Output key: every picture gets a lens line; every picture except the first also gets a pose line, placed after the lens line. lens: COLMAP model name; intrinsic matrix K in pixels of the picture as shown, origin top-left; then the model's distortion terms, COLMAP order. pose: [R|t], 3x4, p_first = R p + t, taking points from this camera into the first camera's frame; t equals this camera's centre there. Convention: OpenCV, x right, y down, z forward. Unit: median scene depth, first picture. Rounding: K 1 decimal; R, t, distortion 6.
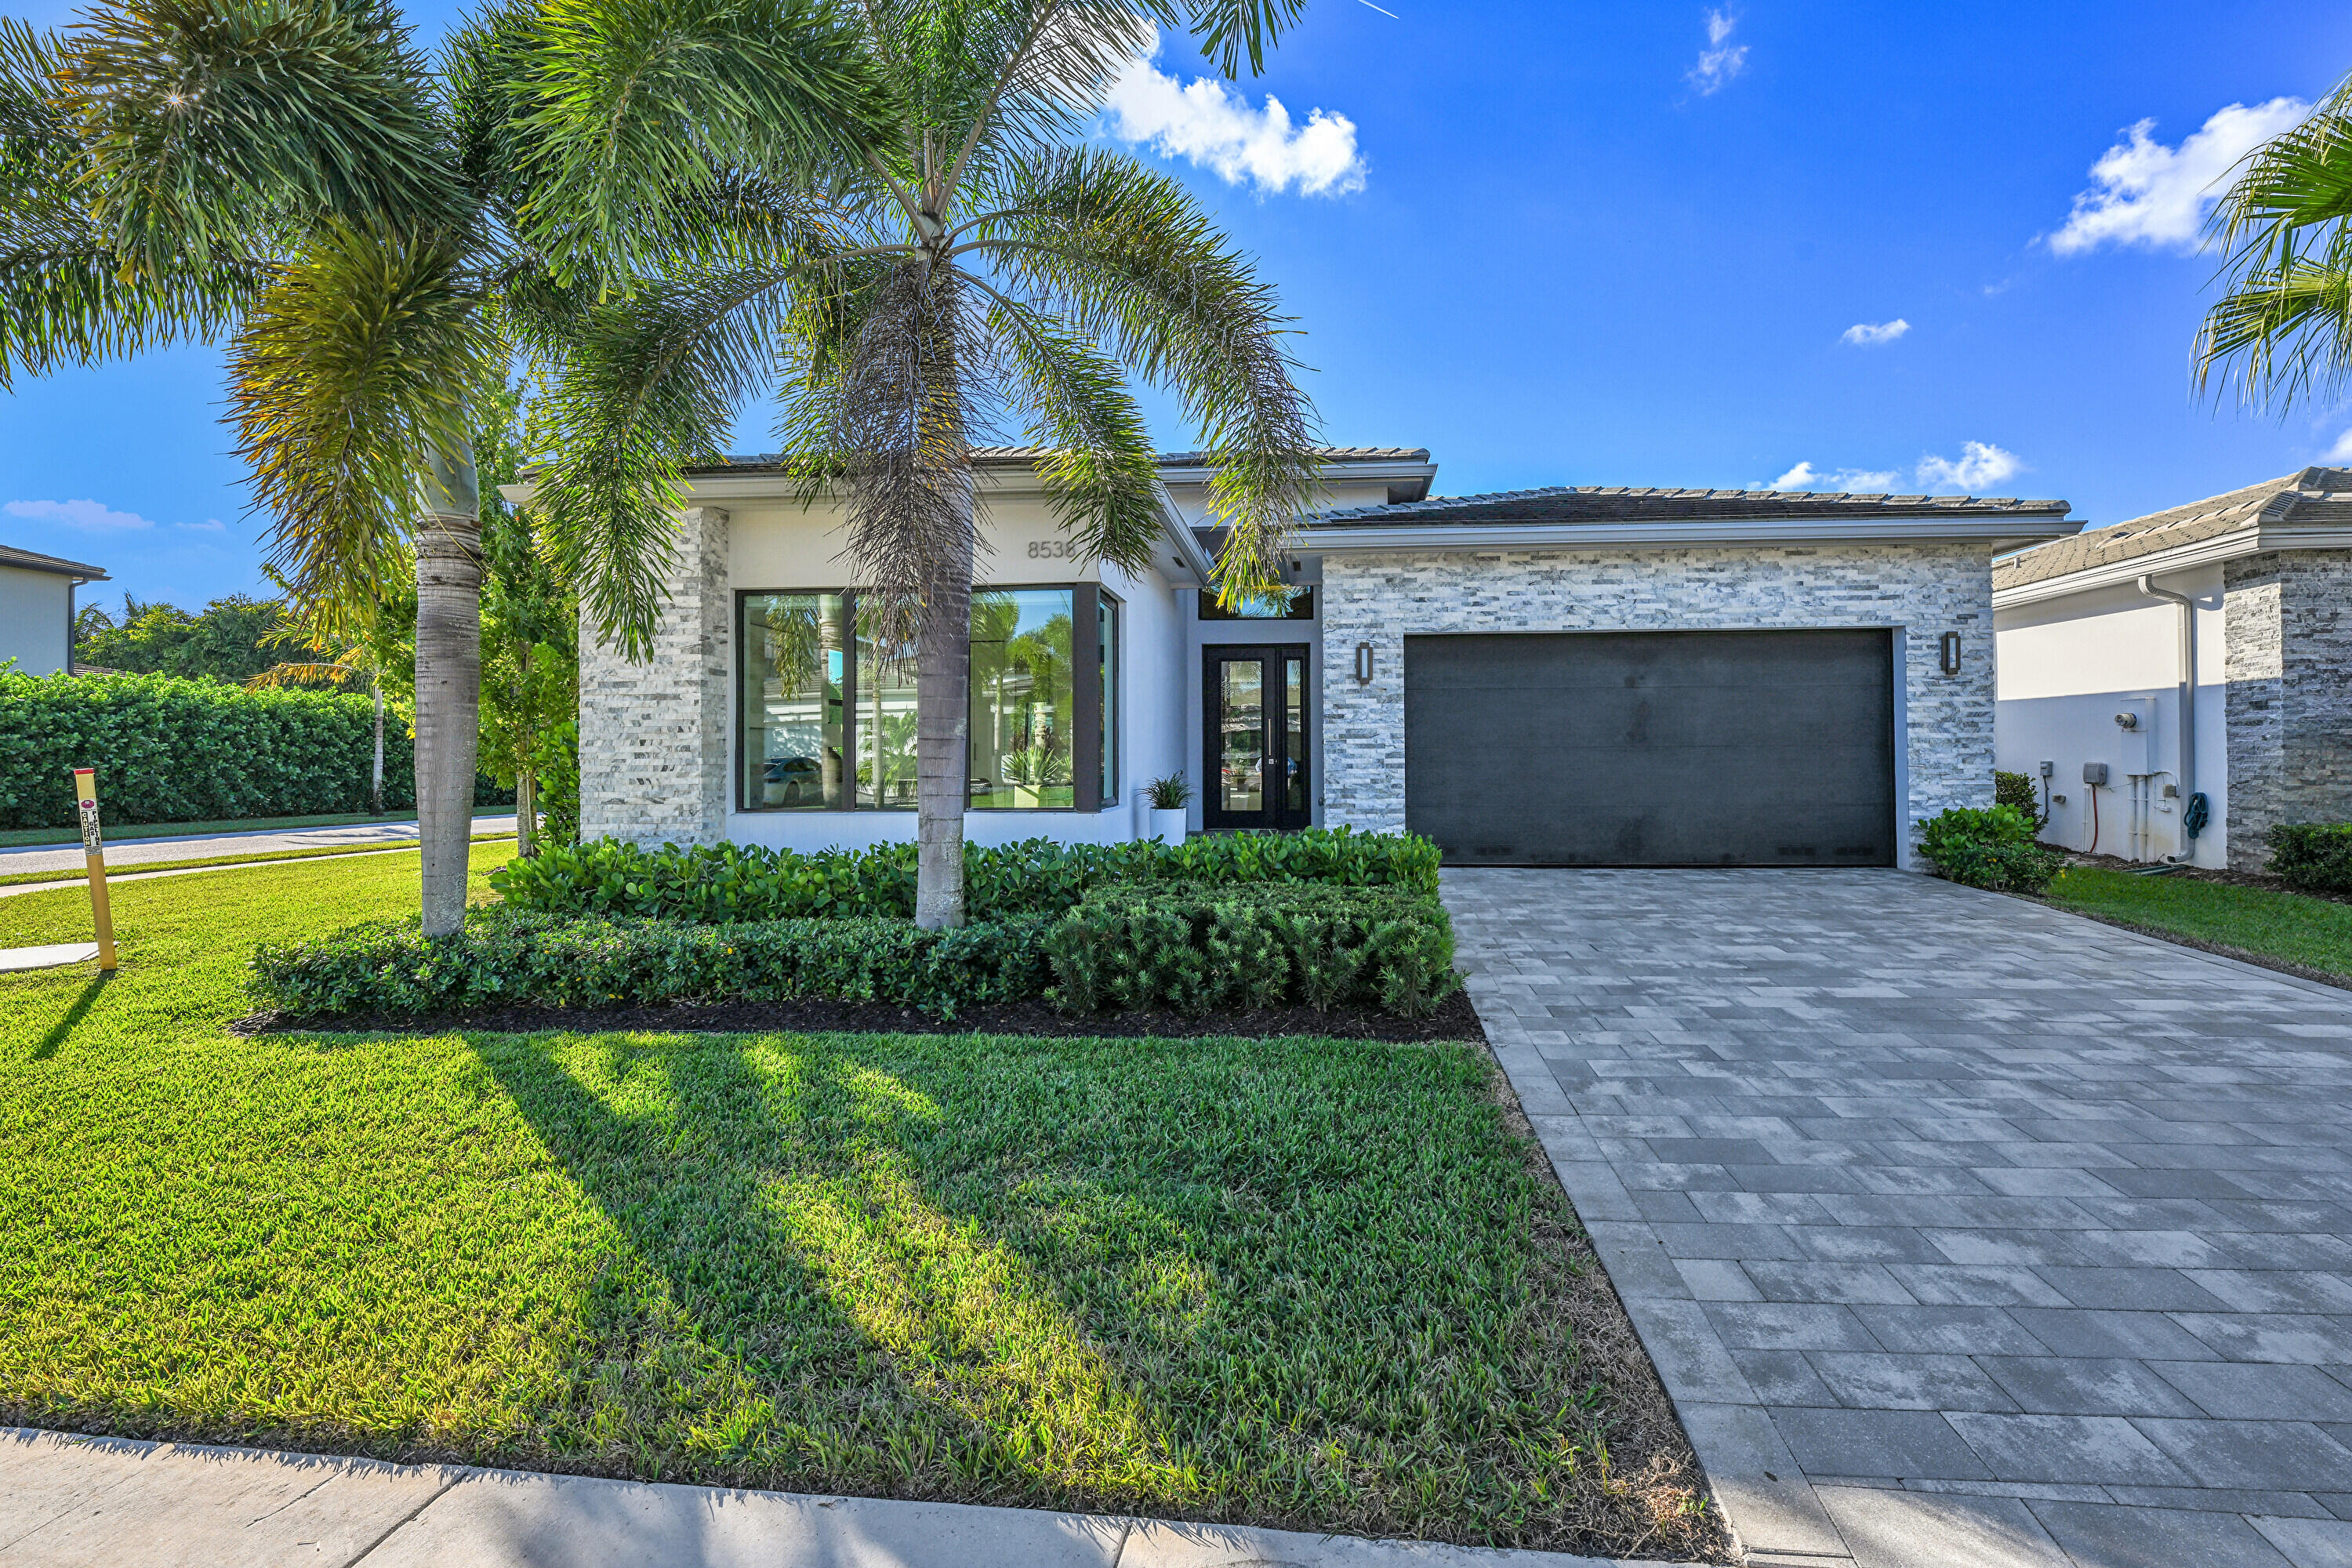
lens RADIAL K [[963.7, 0, 1196.2], [0, 963.7, 764.1], [0, 0, 1]] dist [-0.001075, 0.000077]
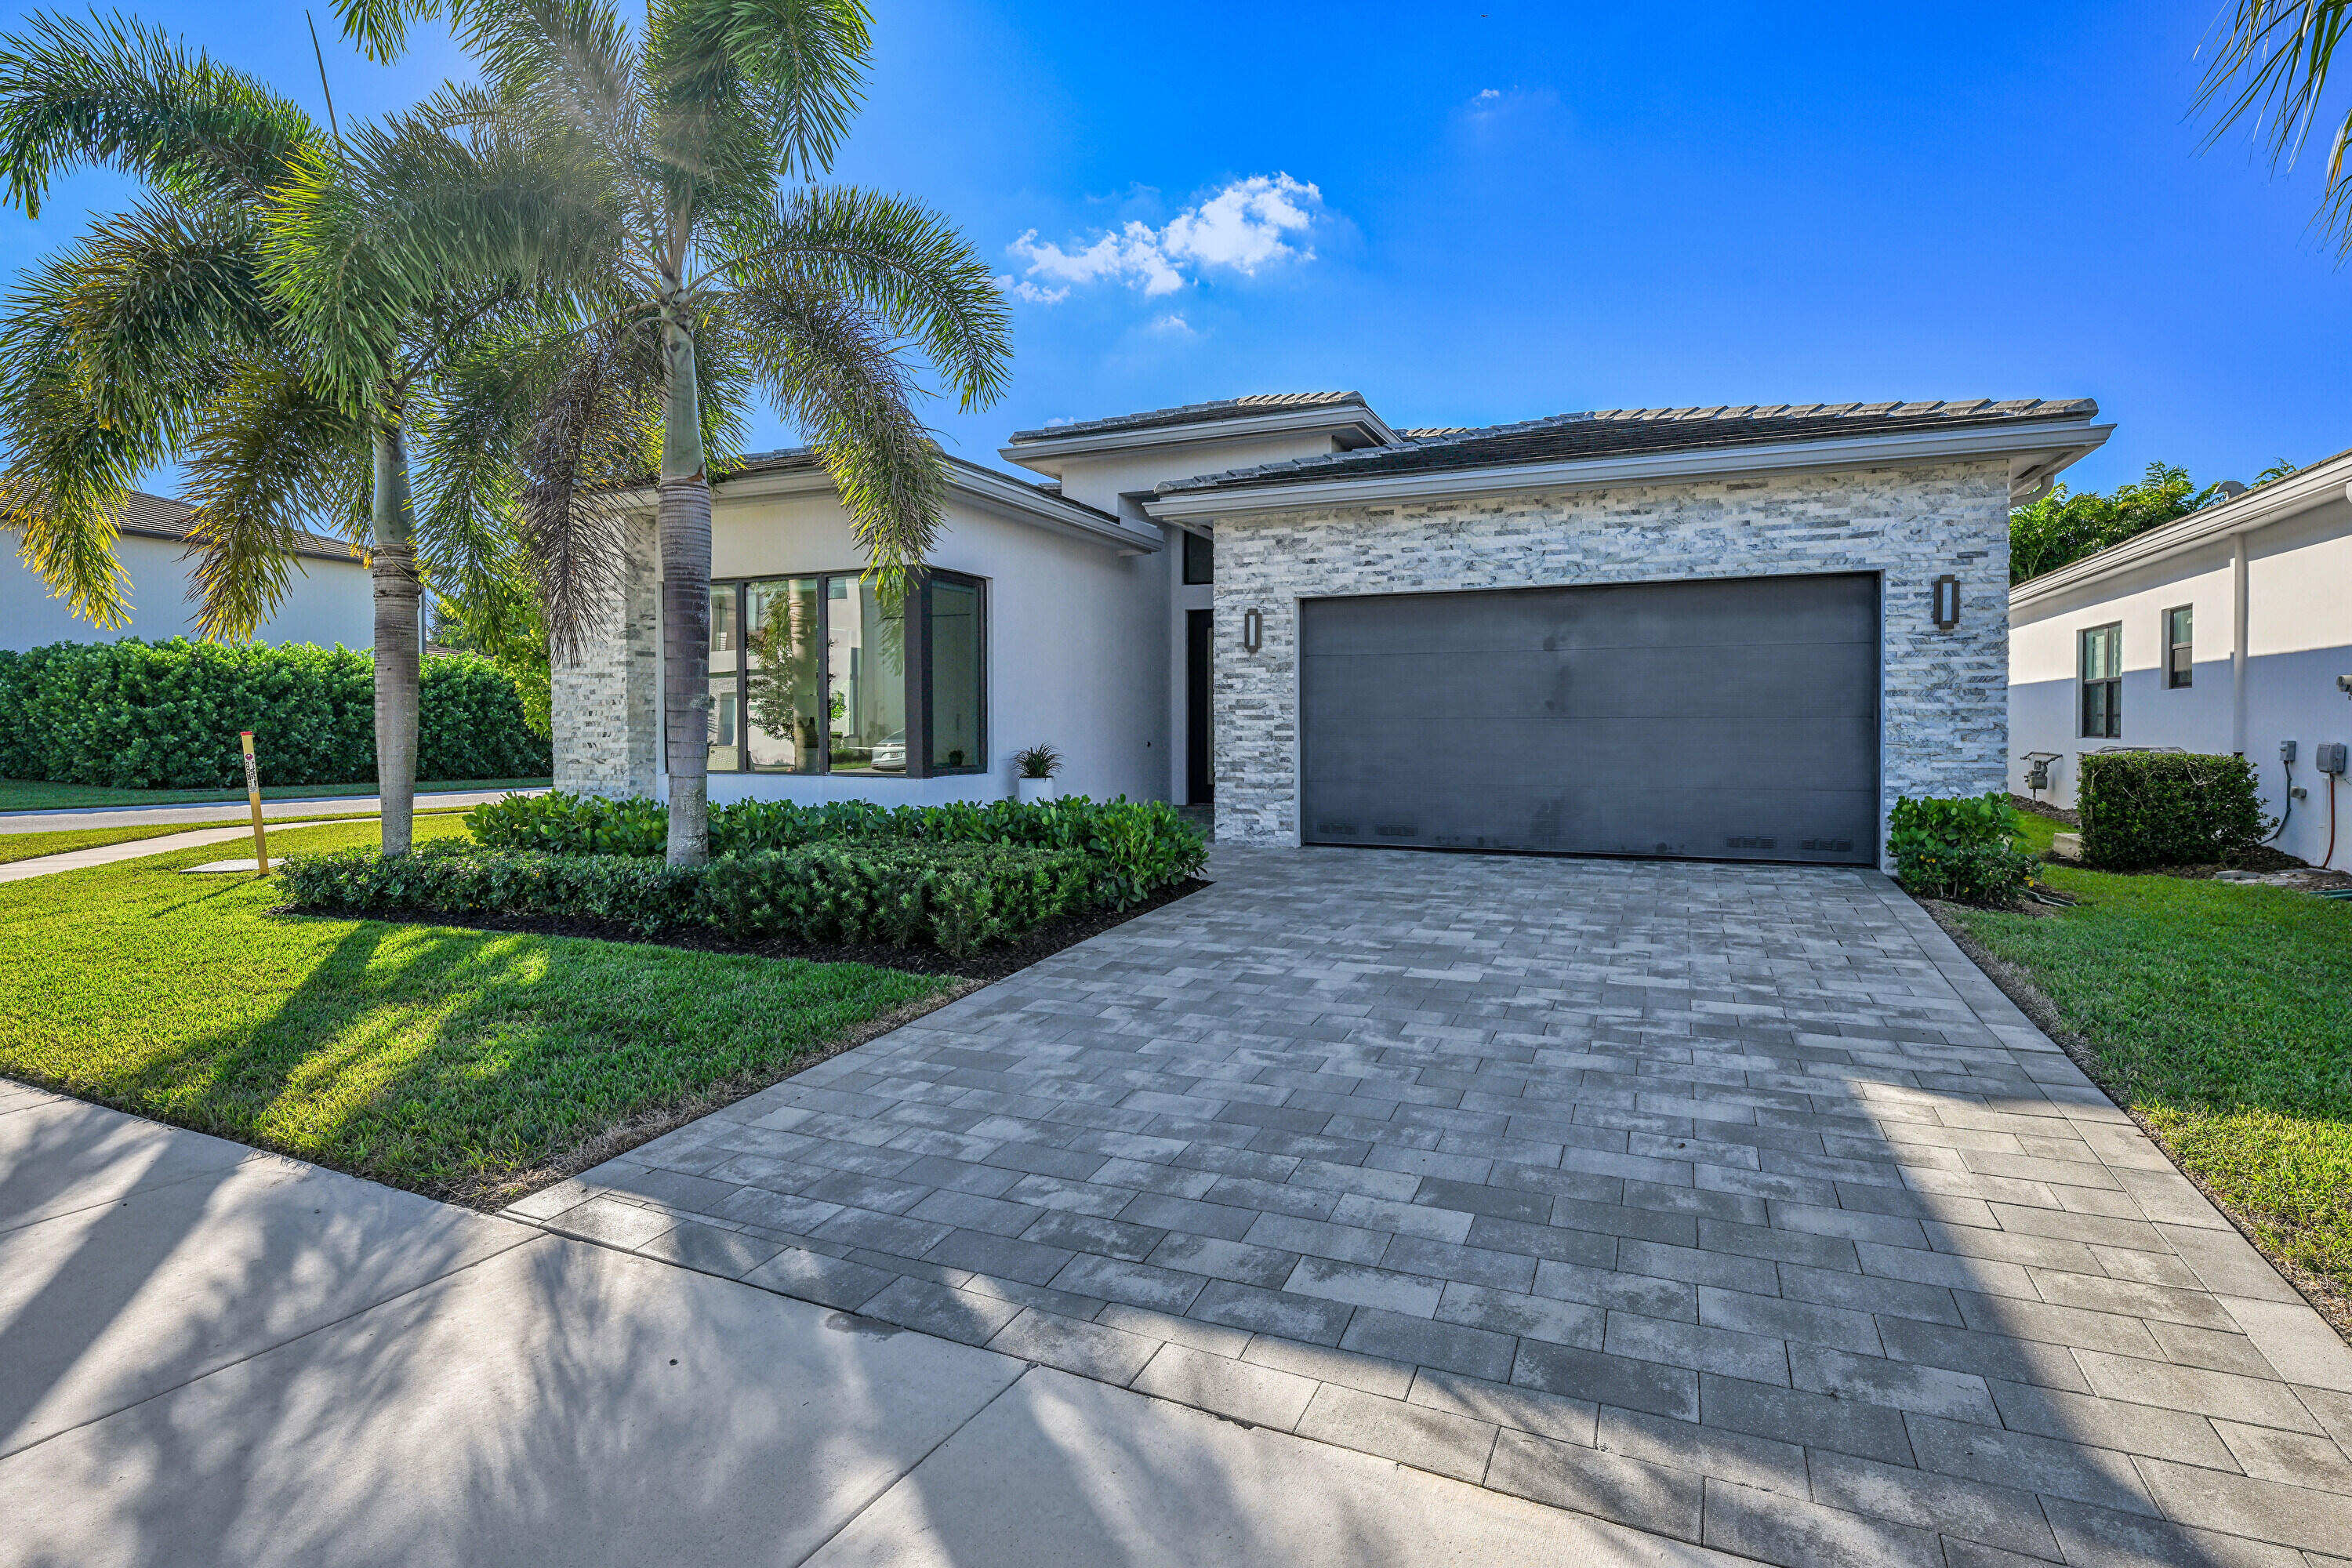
lens RADIAL K [[1126.4, 0, 1174.6], [0, 1126.4, 784.8], [0, 0, 1]] dist [-0.003349, -0.000126]
pose [[0.946045, 0.021727, -0.323306, 0.476780], [-0.008096, 0.999023, 0.043447, 0.000089], [0.323934, -0.038485, 0.945297, -0.087484]]
